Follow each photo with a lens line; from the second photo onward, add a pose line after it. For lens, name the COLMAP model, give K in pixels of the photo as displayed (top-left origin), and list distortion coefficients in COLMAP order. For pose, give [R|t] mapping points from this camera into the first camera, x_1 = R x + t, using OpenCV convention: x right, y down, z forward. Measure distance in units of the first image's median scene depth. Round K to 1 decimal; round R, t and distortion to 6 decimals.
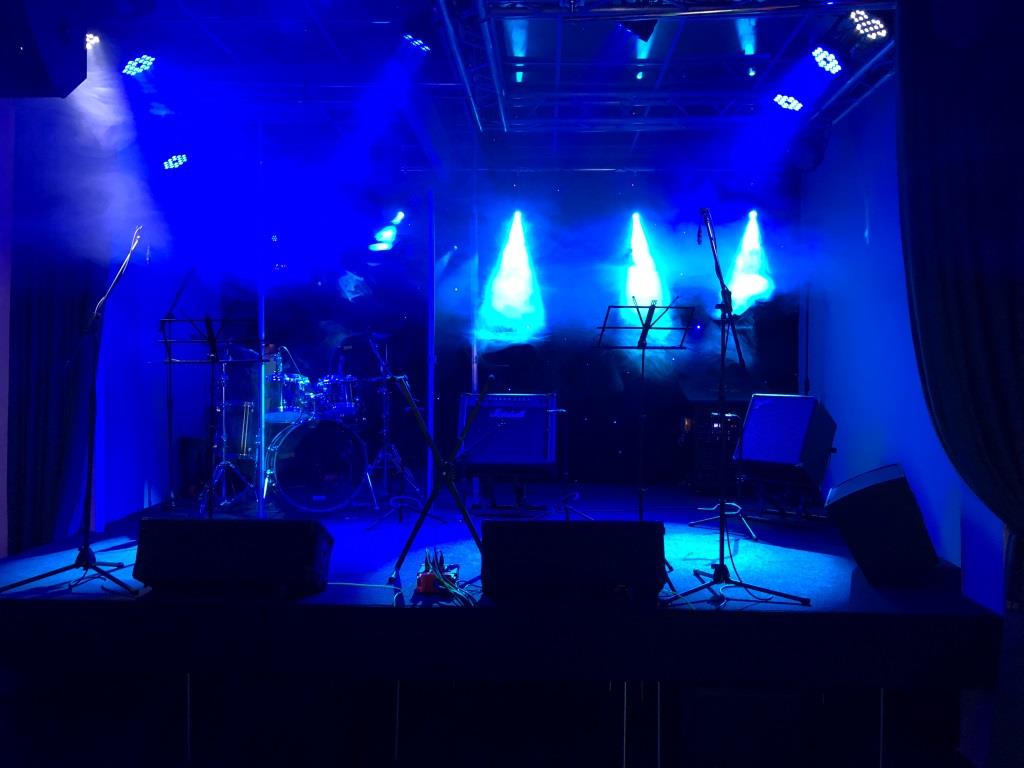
lens RADIAL K [[829.9, 0, 512.0], [0, 829.9, 384.0], [0, 0, 1]] dist [0.097442, -0.114551]
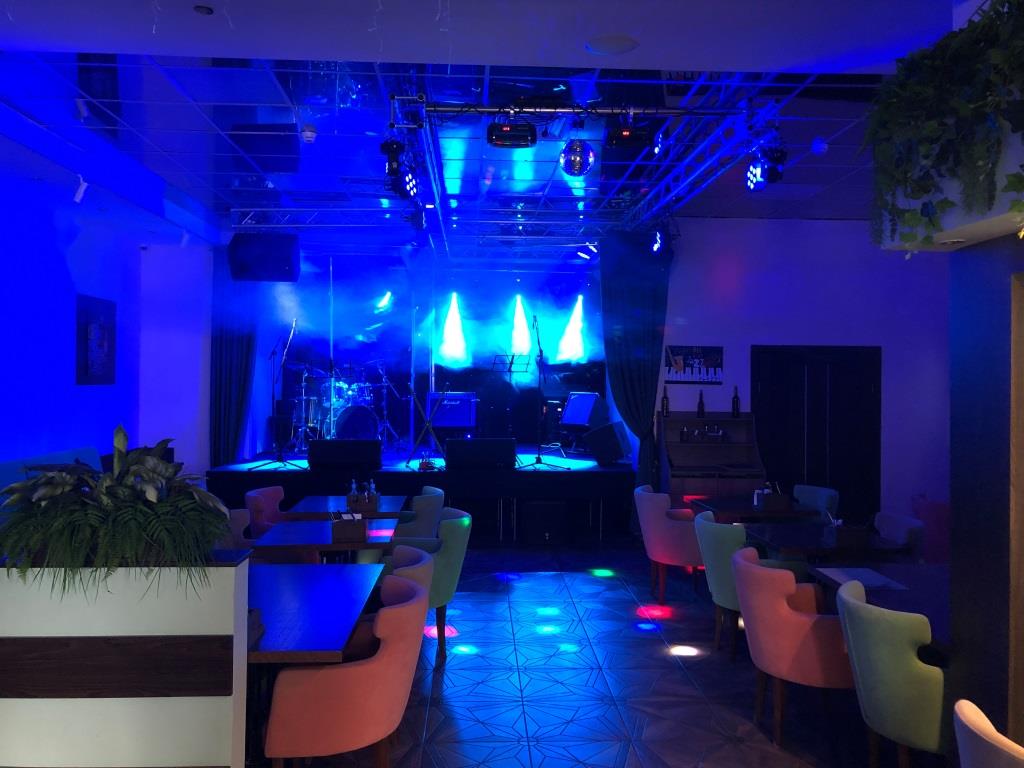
lens RADIAL K [[829.9, 0, 512.0], [0, 829.9, 384.0], [0, 0, 1]] dist [0.097442, -0.114551]
pose [[0.995663, 0.001525, 0.093022, -0.043762], [-0.000670, 0.999957, -0.009224, 0.009994], [-0.093032, 0.009122, 0.995621, -0.967518]]
